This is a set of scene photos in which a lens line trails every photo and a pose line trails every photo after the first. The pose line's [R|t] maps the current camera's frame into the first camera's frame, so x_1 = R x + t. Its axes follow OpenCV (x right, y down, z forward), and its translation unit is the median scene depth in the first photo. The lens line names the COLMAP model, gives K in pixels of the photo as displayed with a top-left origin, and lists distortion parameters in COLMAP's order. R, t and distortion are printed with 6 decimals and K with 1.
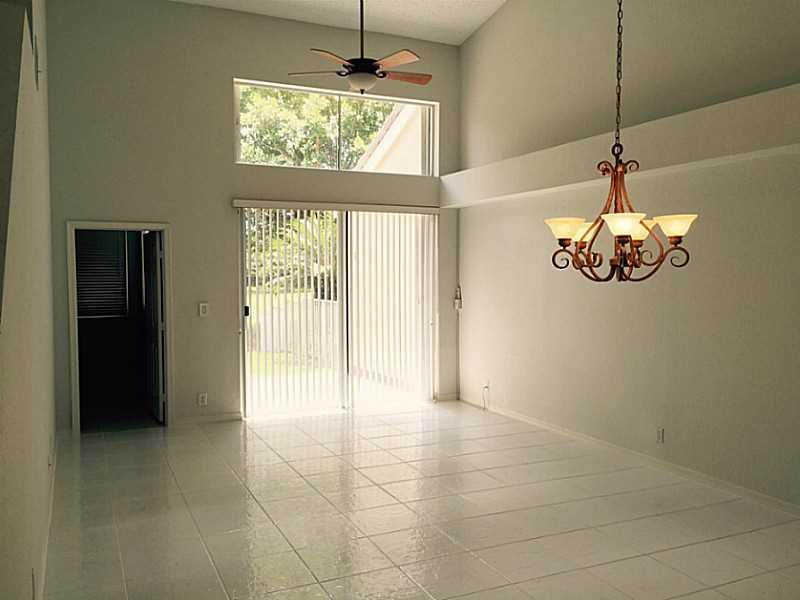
lens RADIAL K [[685.6, 0, 399.8], [0, 685.6, 290.8], [0, 0, 1]] dist [0.083727, -0.147255]
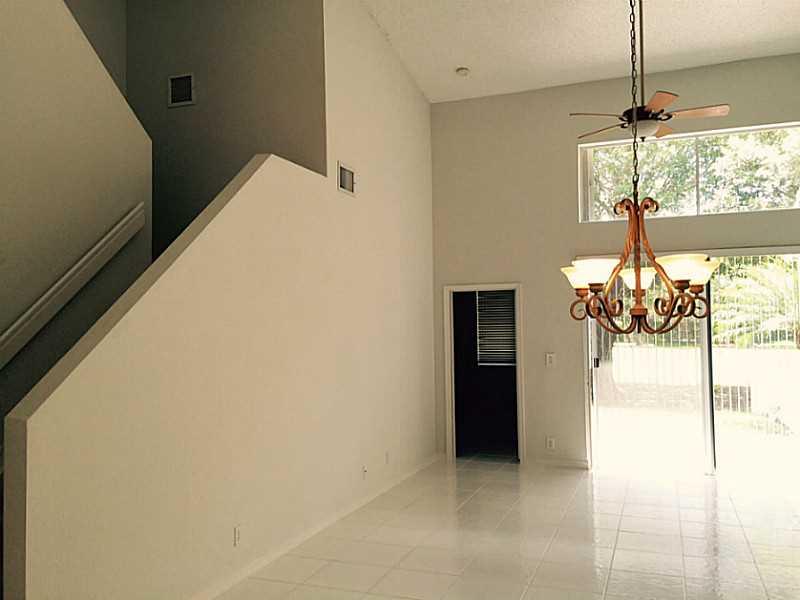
lens RADIAL K [[672.9, 0, 400.0], [0, 672.9, 300.0], [0, 0, 1]] dist [0.052364, -0.002370]
pose [[0.707316, -0.032637, -0.706144, 0.325556], [-0.013293, 0.998143, -0.059448, -0.000771], [0.706773, 0.051436, 0.705568, 0.082513]]
